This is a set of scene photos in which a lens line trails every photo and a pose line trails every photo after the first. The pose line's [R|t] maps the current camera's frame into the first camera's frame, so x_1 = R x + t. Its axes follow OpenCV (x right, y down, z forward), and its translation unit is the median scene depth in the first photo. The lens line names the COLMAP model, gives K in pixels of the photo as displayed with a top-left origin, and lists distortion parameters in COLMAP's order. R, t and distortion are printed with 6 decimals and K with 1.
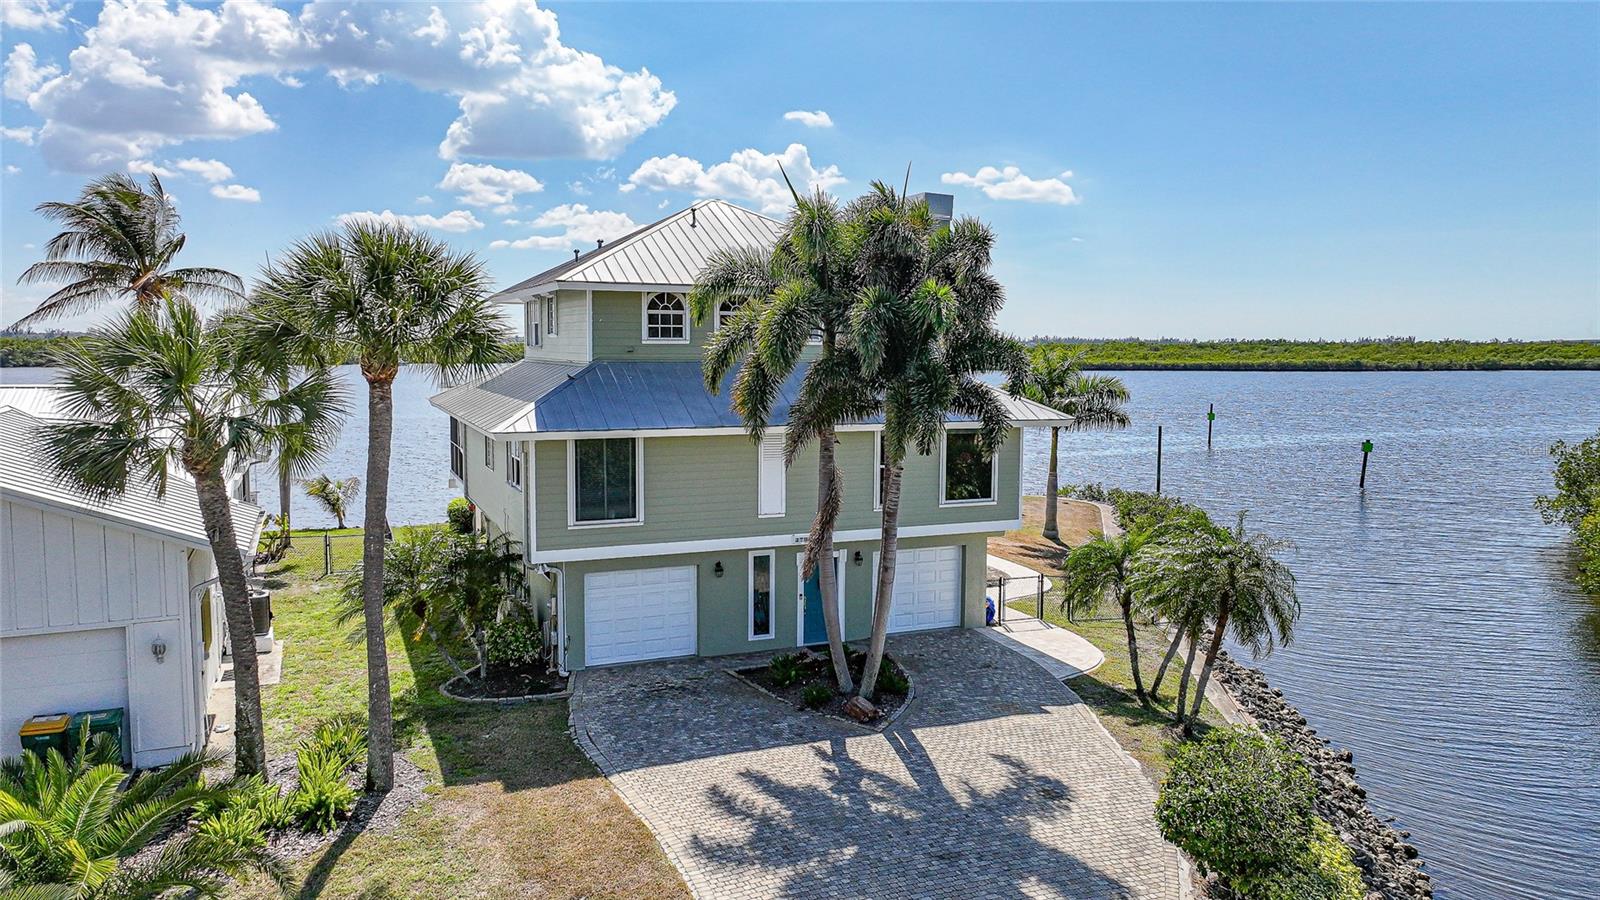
lens RADIAL K [[1118.9, 0, 802.0], [0, 1118.9, 433.4], [0, 0, 1]] dist [0.000770, 0.007383]
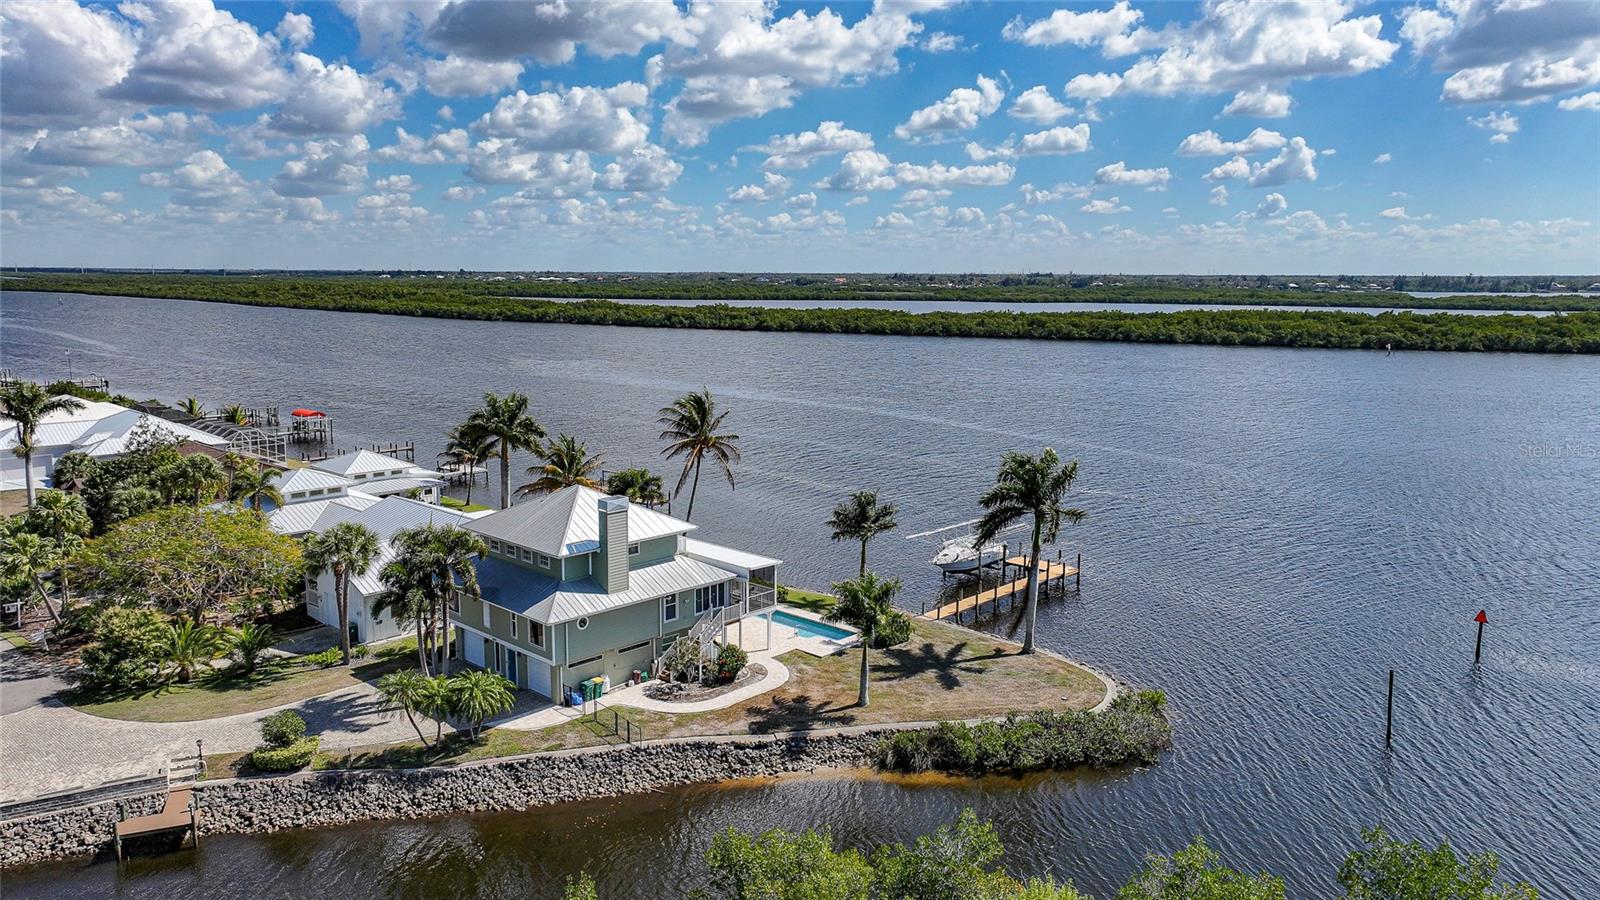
lens RADIAL K [[1118.9, 0, 802.0], [0, 1118.9, 433.4], [0, 0, 1]] dist [0.000770, 0.007383]
pose [[0.387669, 0.128174, -0.912844, 3.010664], [-0.073598, 0.991428, 0.107952, -0.823784], [0.918856, 0.025334, 0.393779, 0.744380]]
